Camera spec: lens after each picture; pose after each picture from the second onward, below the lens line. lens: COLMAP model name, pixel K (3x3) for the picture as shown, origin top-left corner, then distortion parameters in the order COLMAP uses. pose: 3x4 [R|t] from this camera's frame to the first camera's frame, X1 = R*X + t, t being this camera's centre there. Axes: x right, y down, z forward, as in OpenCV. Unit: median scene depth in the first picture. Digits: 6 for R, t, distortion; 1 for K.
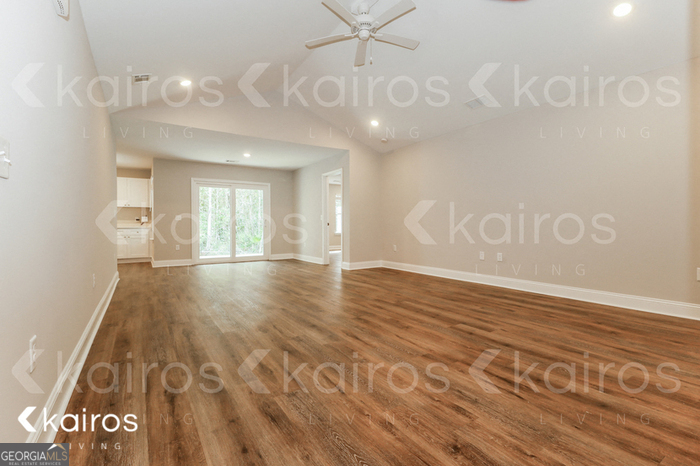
lens RADIAL K [[332.1, 0, 347.1], [0, 332.1, 222.2], [0, 0, 1]] dist [0.000940, 0.000006]
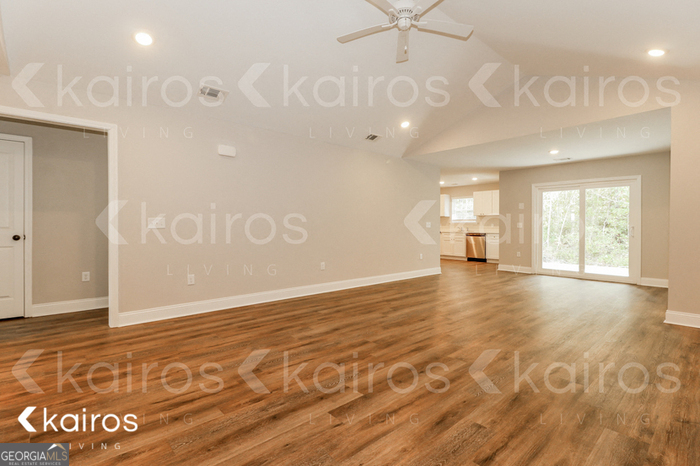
lens RADIAL K [[338.0, 0, 371.3], [0, 338.0, 223.4], [0, 0, 1]] dist [0.001969, 0.000589]
pose [[0.166231, 0.005865, -0.986069, 0.902996], [0.005726, 0.999960, 0.006913, -0.056470], [0.986070, -0.006796, 0.166191, 0.768773]]
